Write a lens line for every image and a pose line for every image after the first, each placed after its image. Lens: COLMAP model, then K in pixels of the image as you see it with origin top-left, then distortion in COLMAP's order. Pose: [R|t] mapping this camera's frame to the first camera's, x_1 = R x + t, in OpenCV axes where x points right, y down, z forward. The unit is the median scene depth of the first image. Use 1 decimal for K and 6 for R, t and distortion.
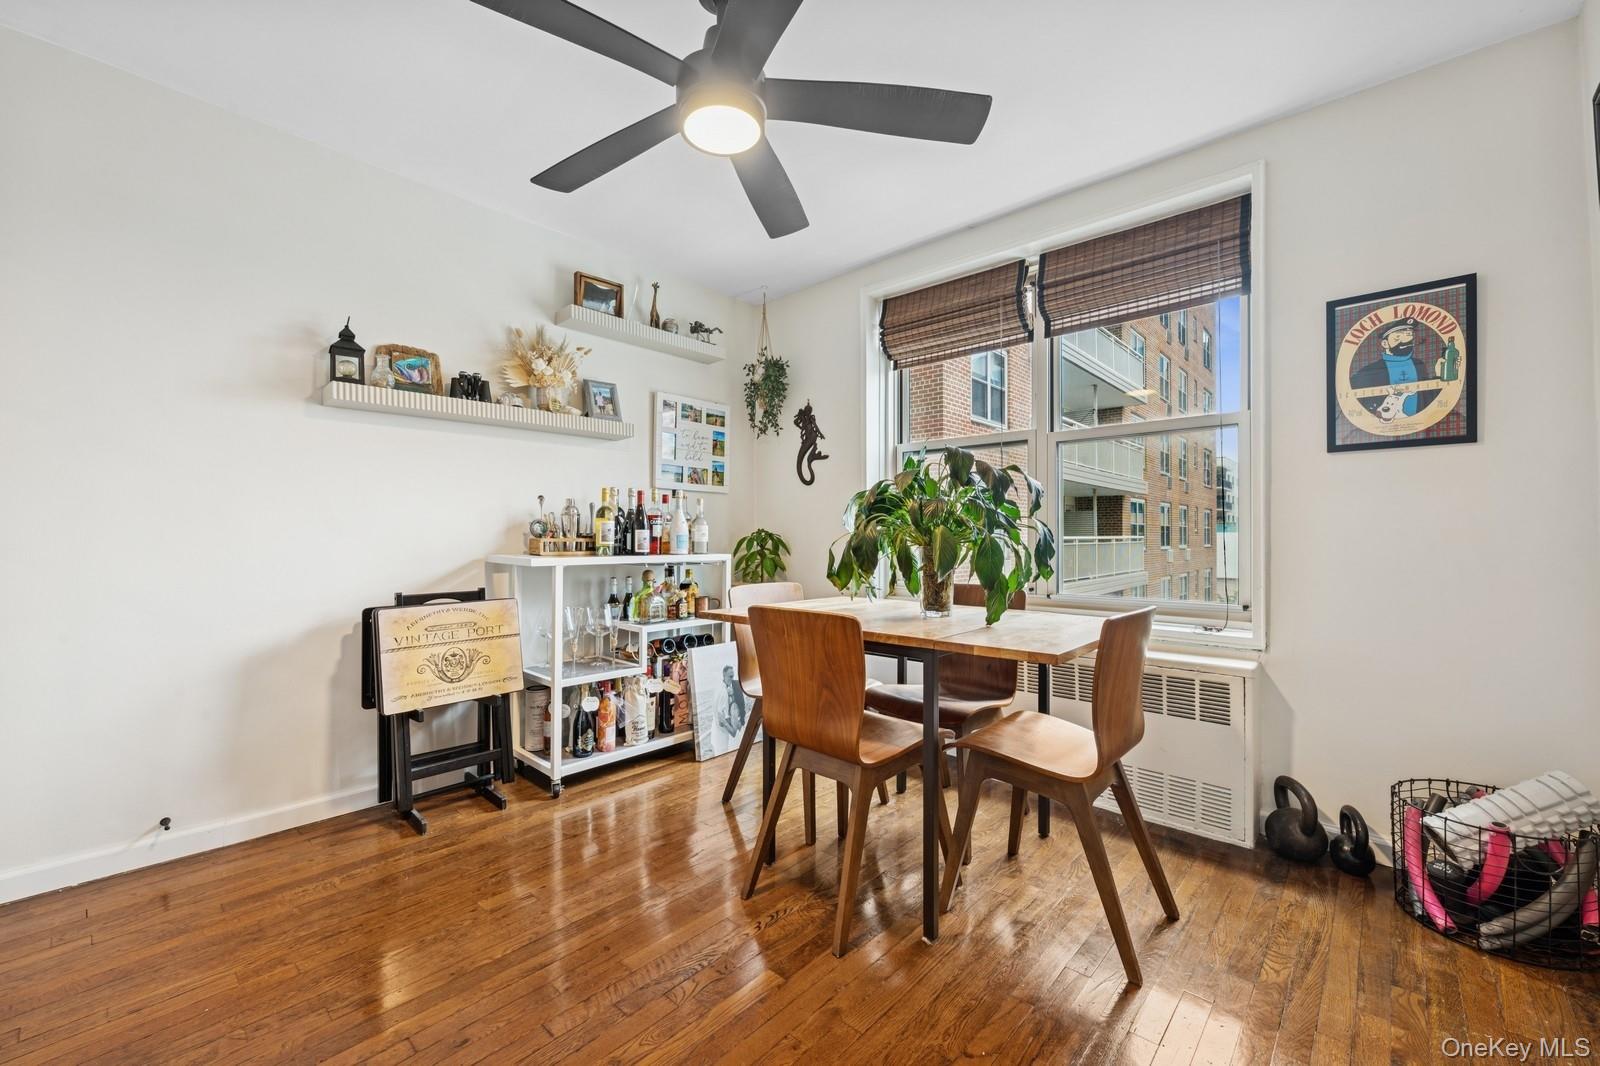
lens RADIAL K [[637.6, 0, 800.0], [0, 637.6, 533.0], [0, 0, 1]] dist [-0.000541, -0.000078]
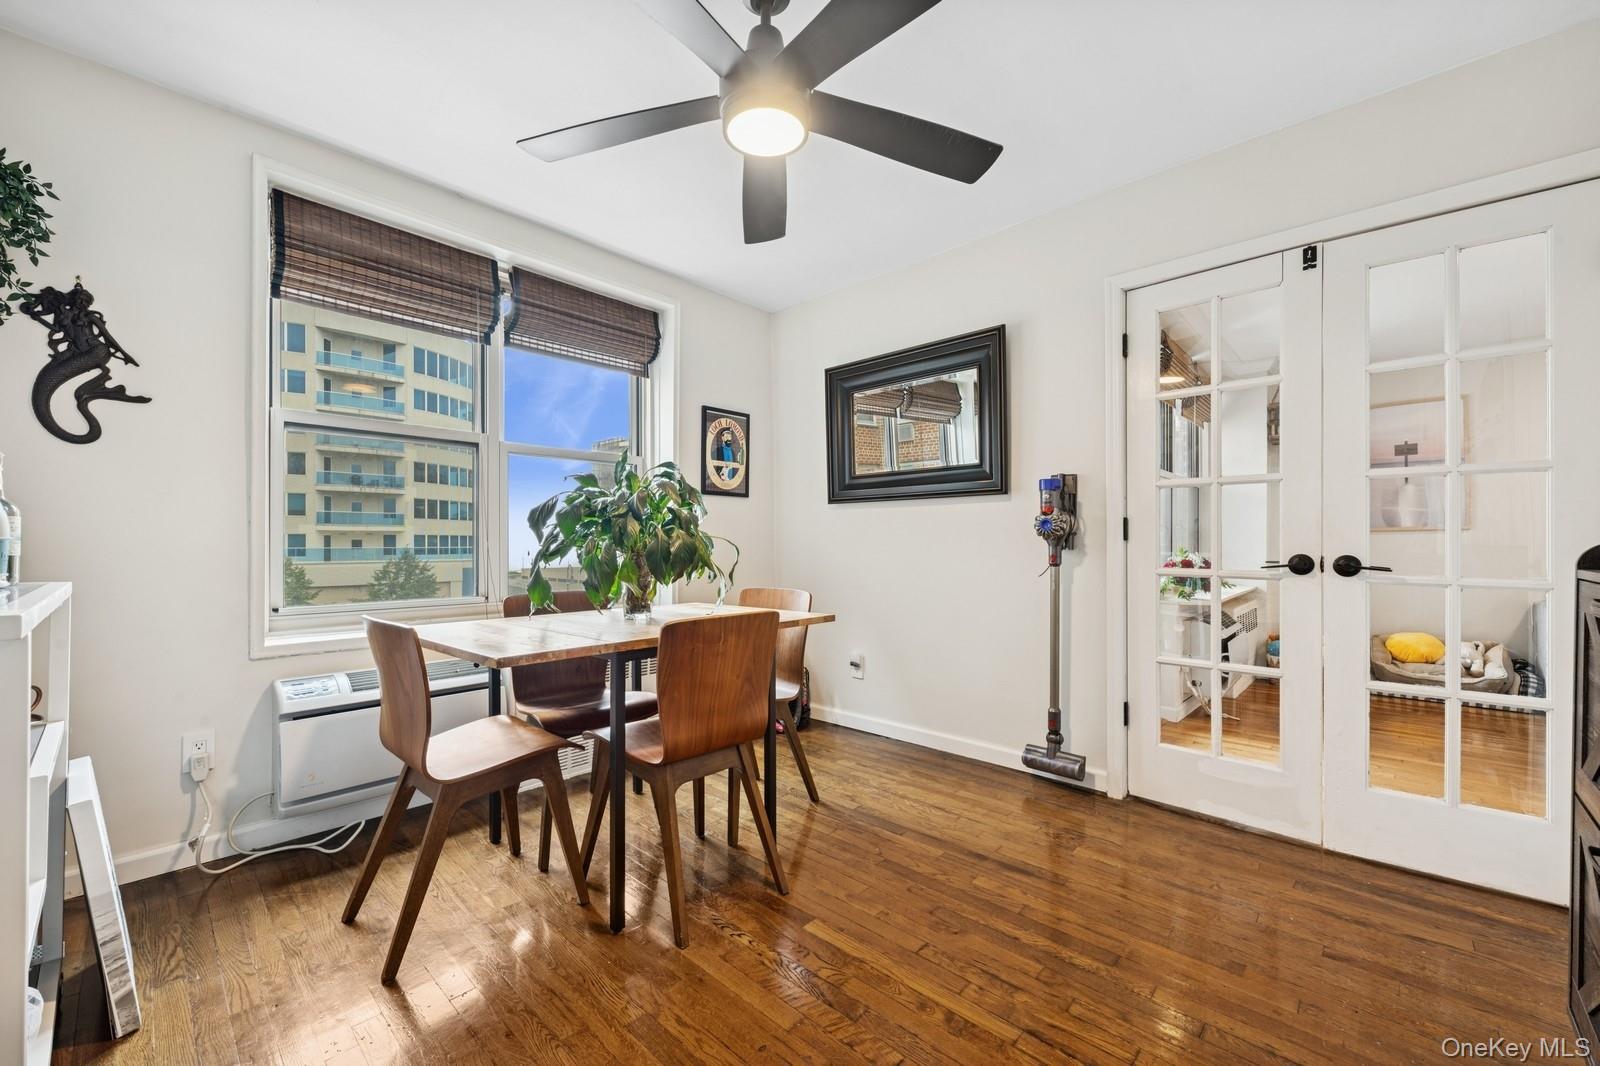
lens RADIAL K [[632.5, 0, 800.0], [0, 632.5, 533.0], [0, 0, 1]] dist [0.000797, 0.000134]
pose [[0.022522, 0.018607, 0.999573, -0.704477], [-0.006747, 0.999807, -0.018459, 0.004111], [-0.999724, -0.006329, 0.022643, 0.594894]]
